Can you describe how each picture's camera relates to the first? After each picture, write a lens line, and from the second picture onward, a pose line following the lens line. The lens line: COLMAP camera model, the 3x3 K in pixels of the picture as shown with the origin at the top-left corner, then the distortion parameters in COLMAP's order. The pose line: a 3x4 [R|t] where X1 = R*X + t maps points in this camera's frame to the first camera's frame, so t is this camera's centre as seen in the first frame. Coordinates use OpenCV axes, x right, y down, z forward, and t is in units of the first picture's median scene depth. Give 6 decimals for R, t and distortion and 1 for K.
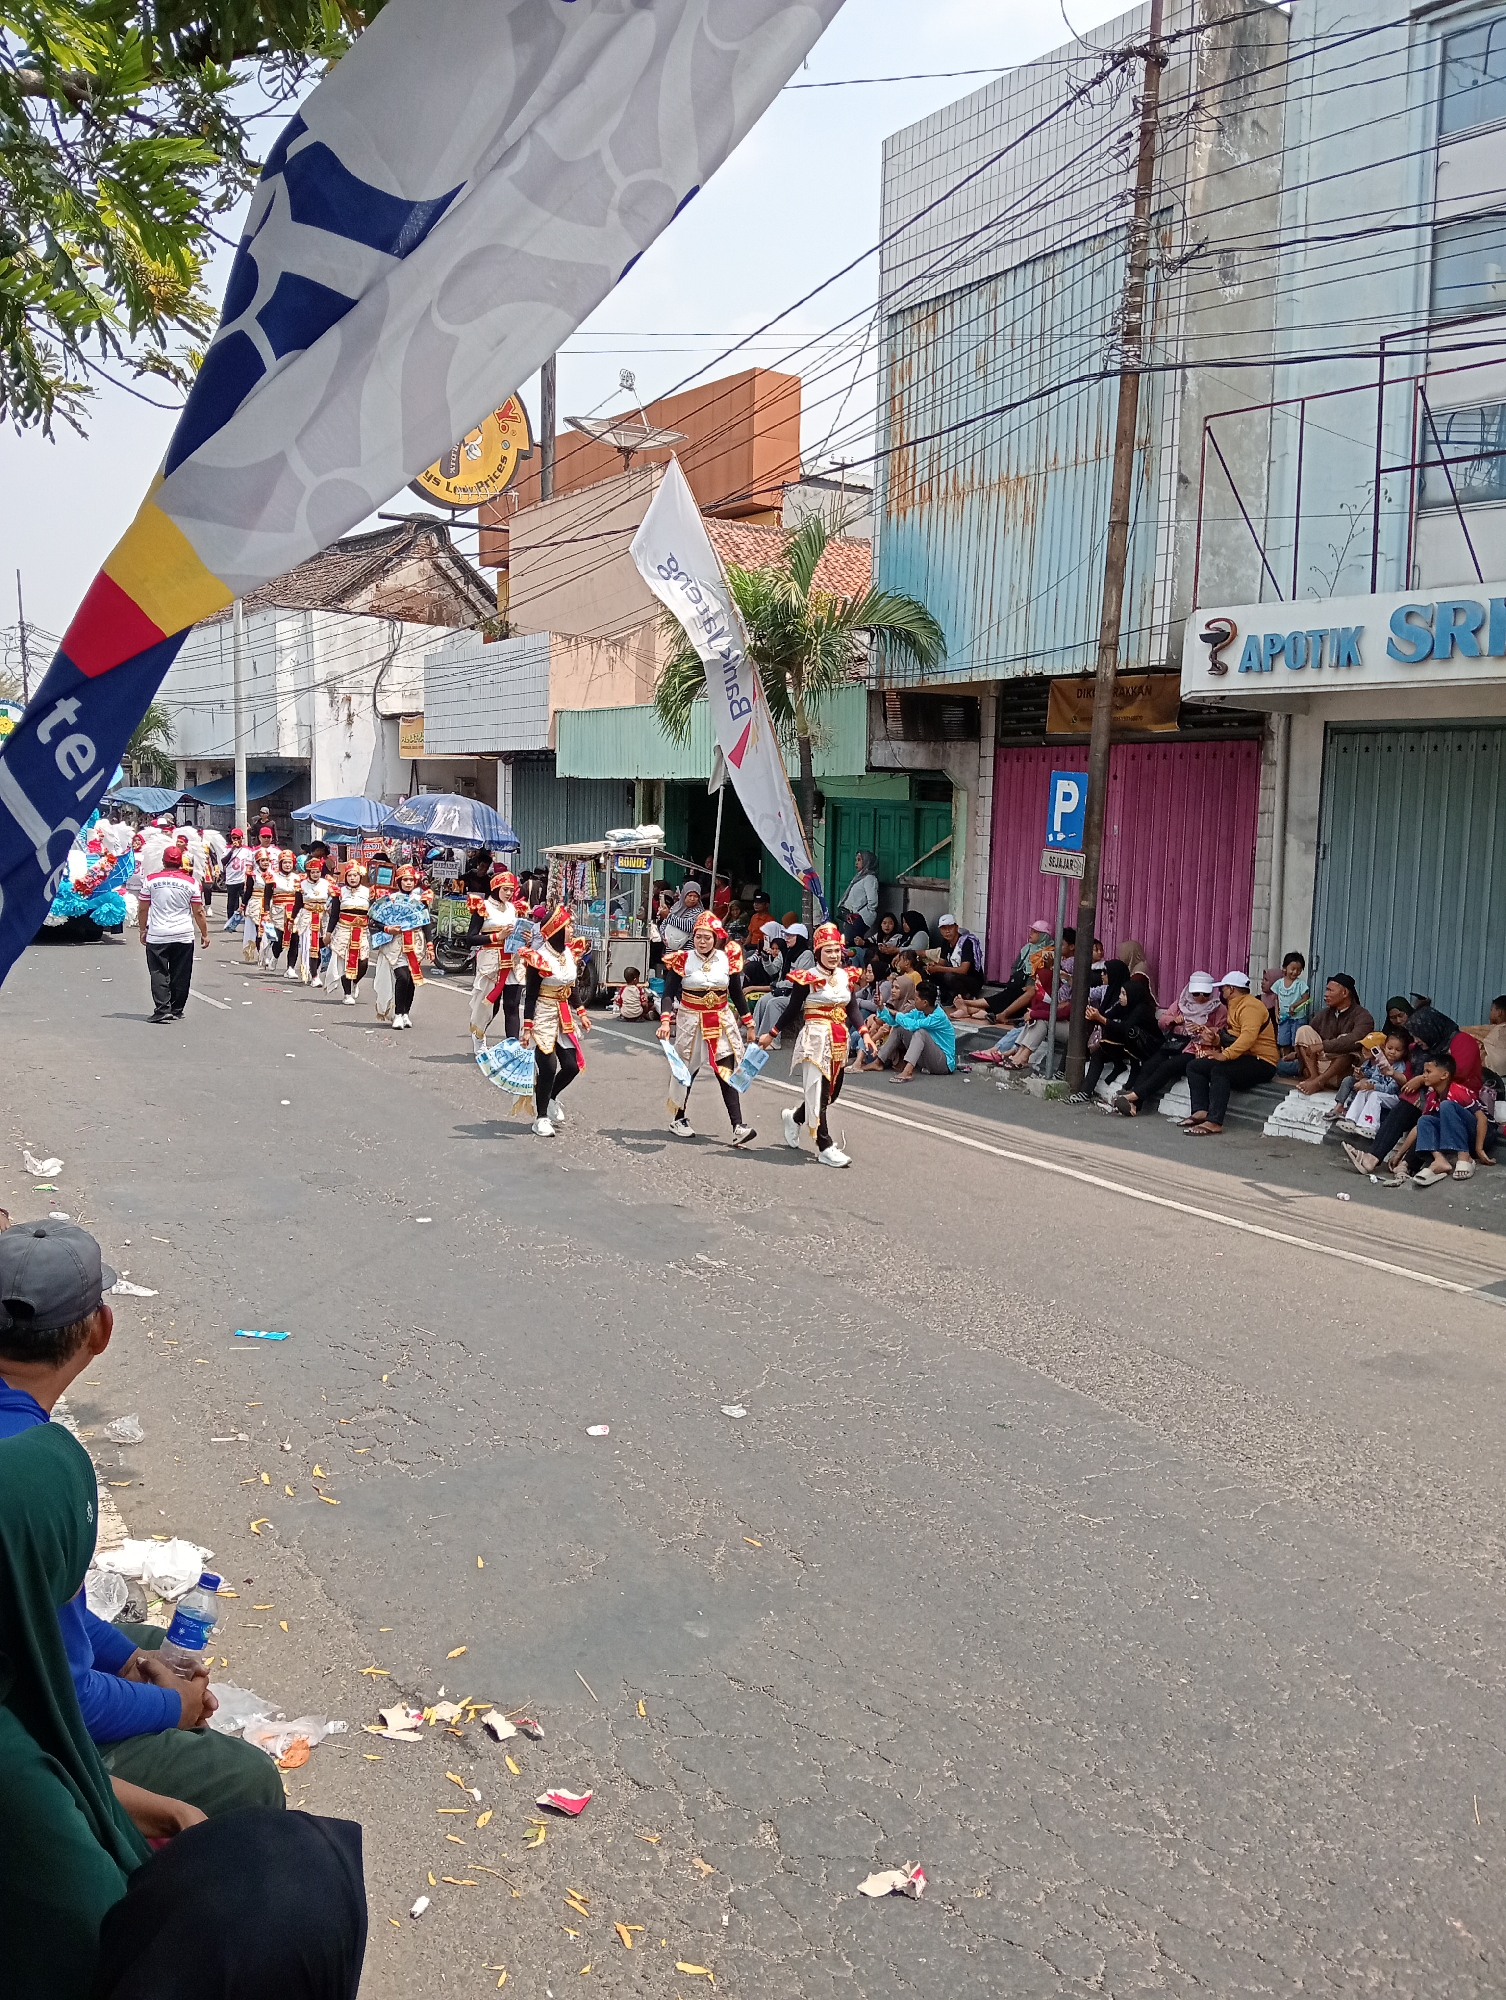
lens RADIAL K [[1624.1, 0, 749.3], [0, 1624.1, 1001.4], [0, 0, 1]] dist [0.055693, -0.136381]
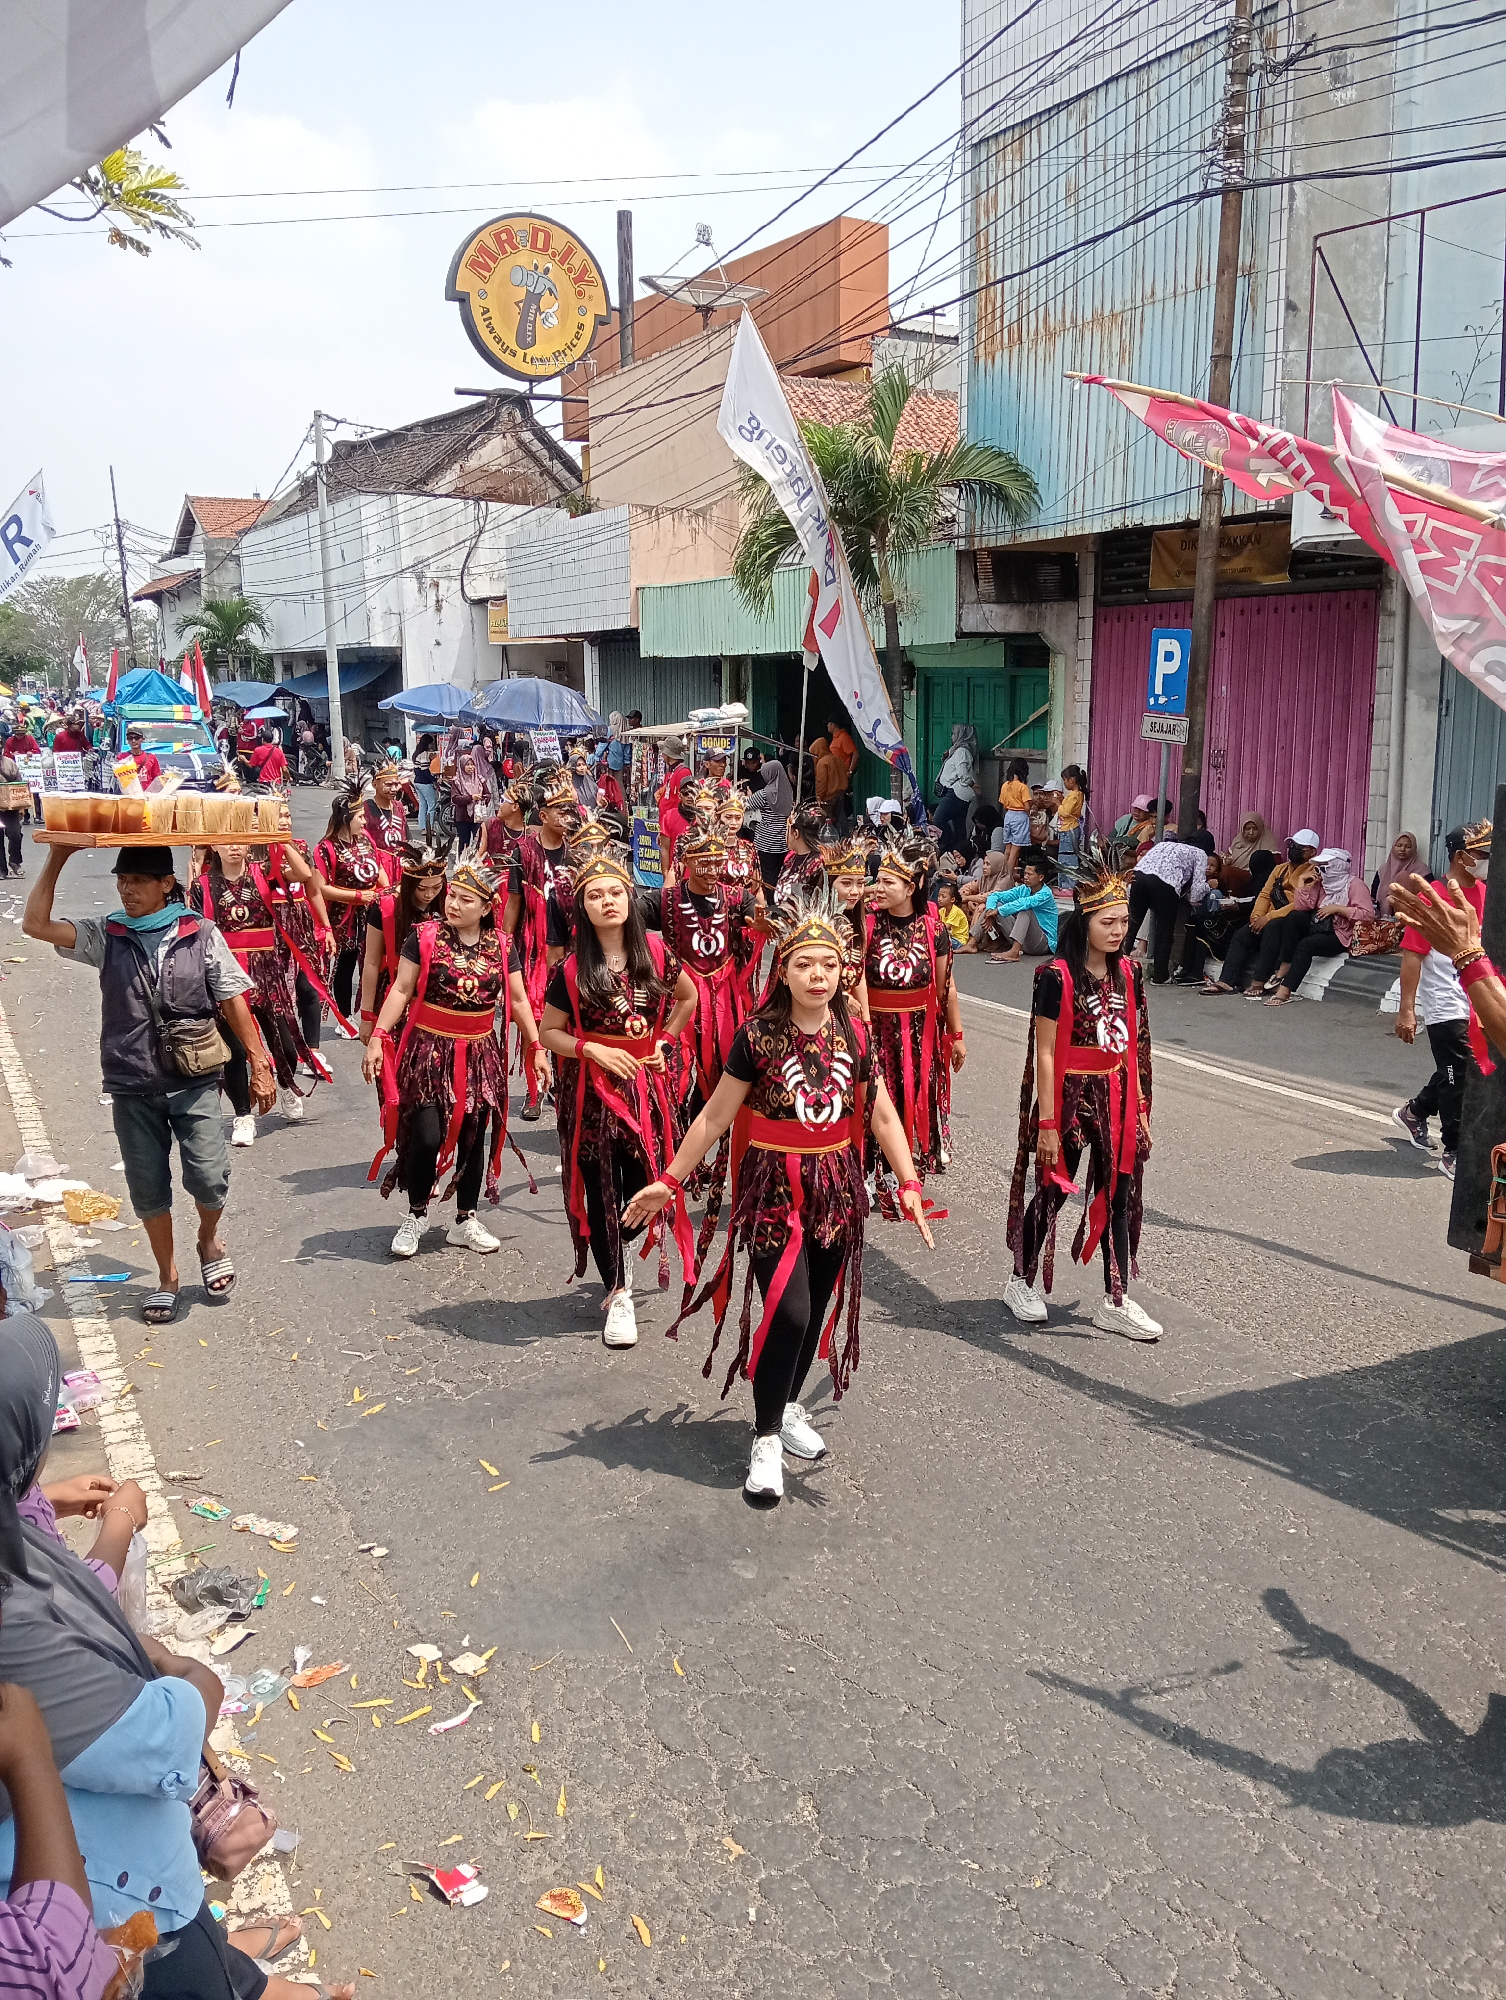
lens RADIAL K [[1629.1, 0, 748.3], [0, 1629.1, 997.7], [0, 0, 1]] dist [0.018917, -0.066104]
pose [[0.997478, -0.020007, -0.068102, 0.013395], [0.024820, 0.997197, 0.070580, -0.001959], [0.066499, -0.072092, 0.995179, 0.033209]]
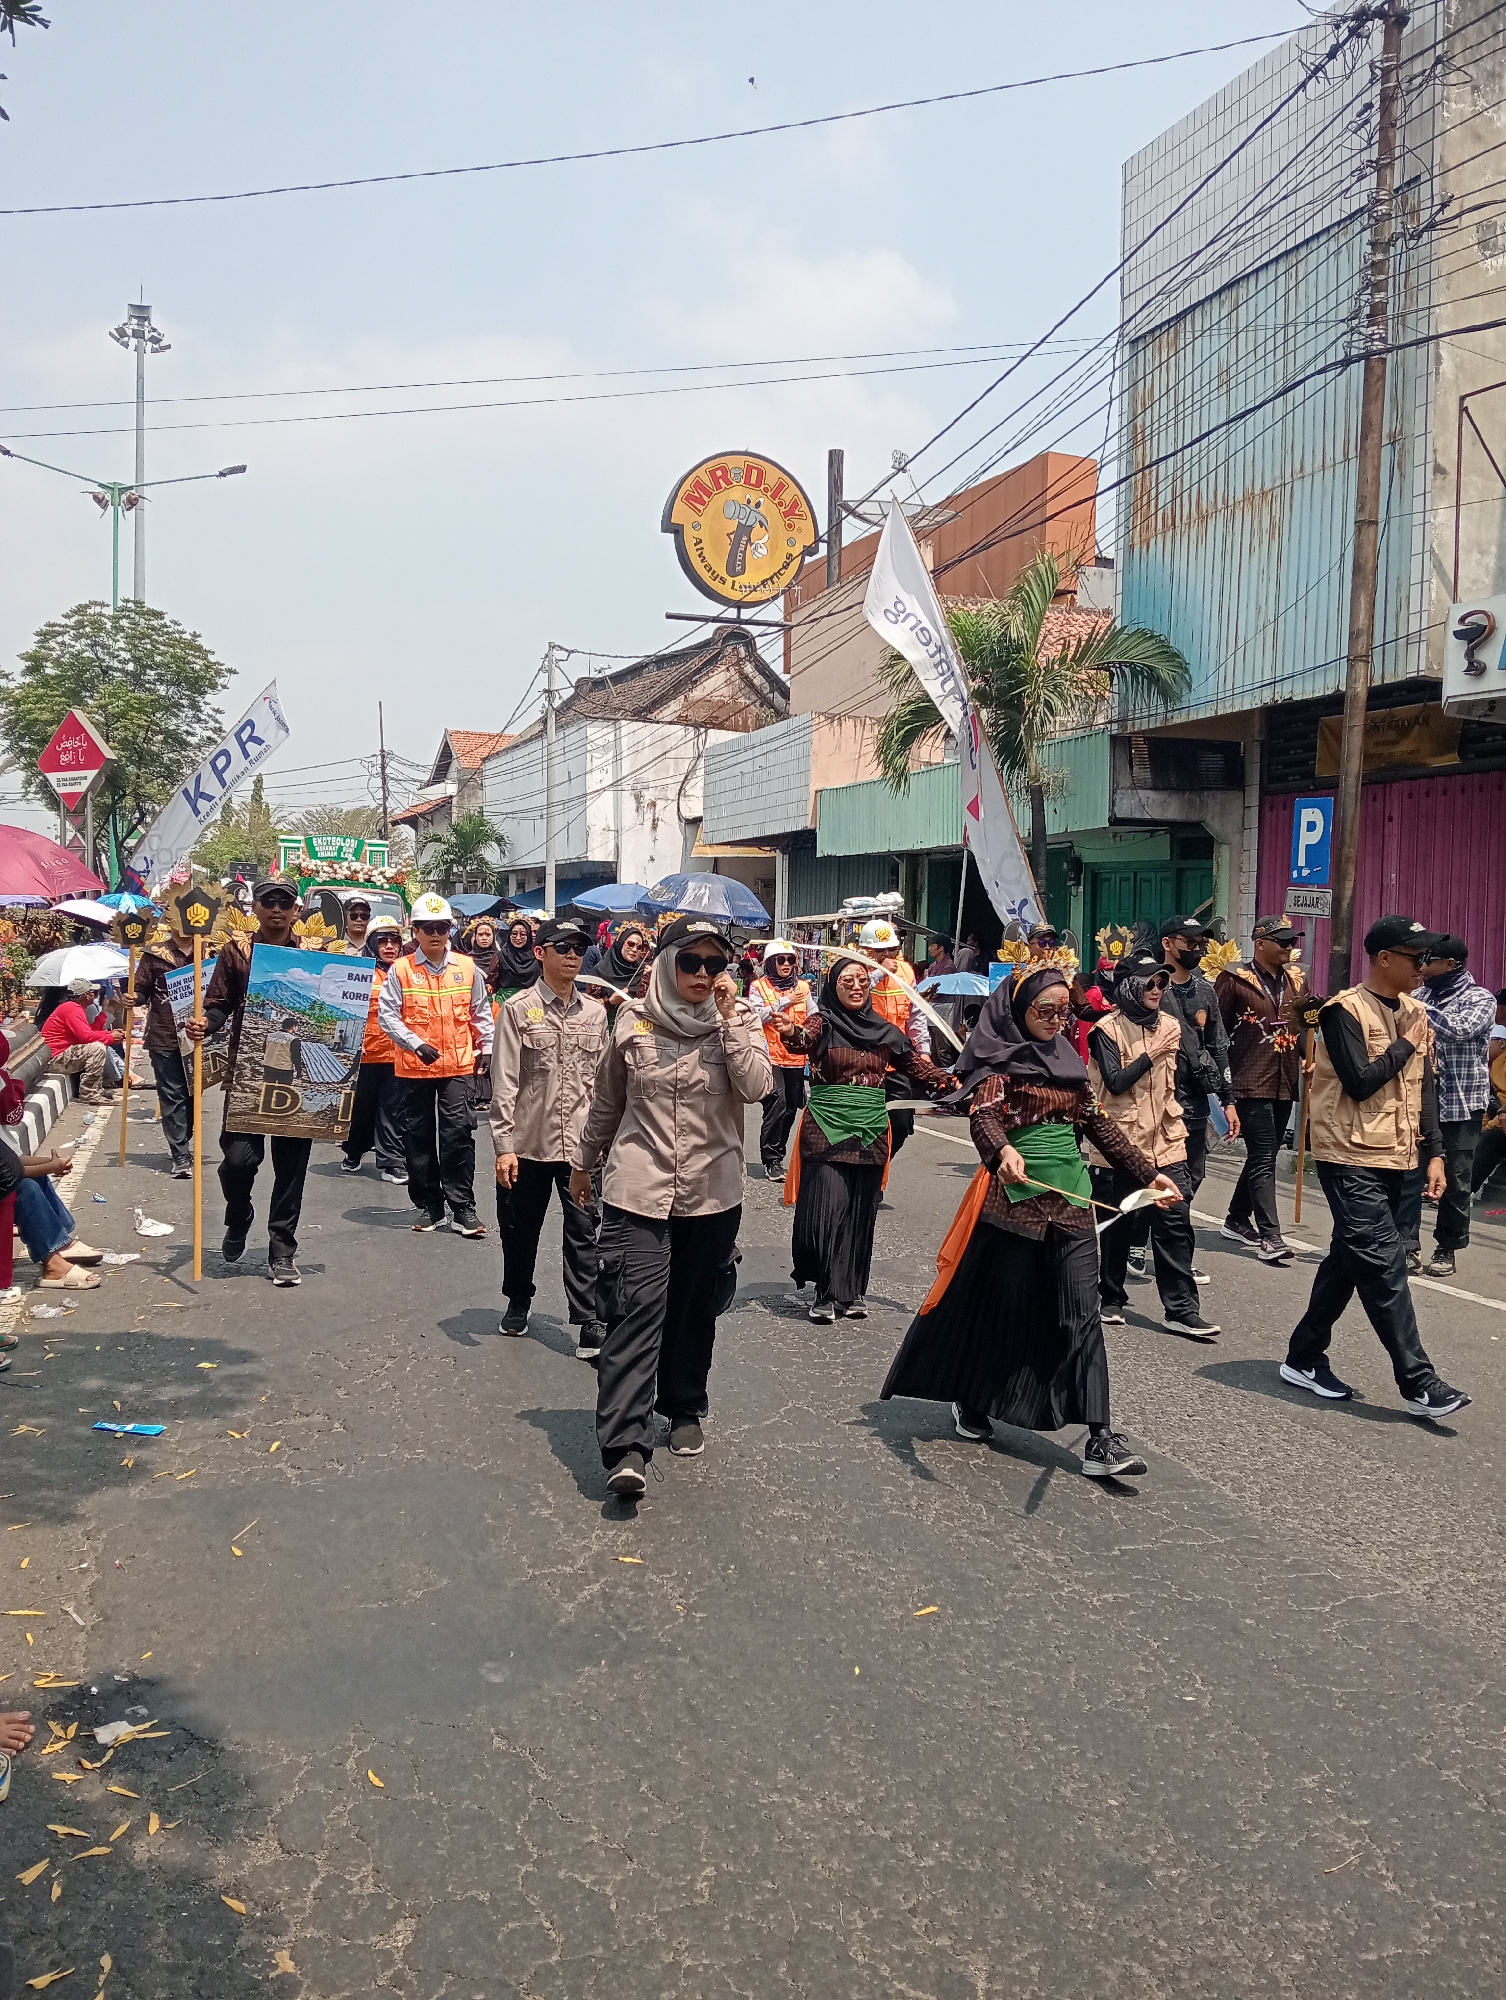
lens RADIAL K [[1616.8, 0, 746.8], [0, 1616.8, 1000.8], [0, 0, 1]] dist [0.052669, -0.117126]
pose [[0.976608, 0.000994, -0.215027, 0.084562], [-0.017676, 0.996976, -0.075673, 0.040126], [0.214301, 0.077704, 0.973672, 0.080443]]
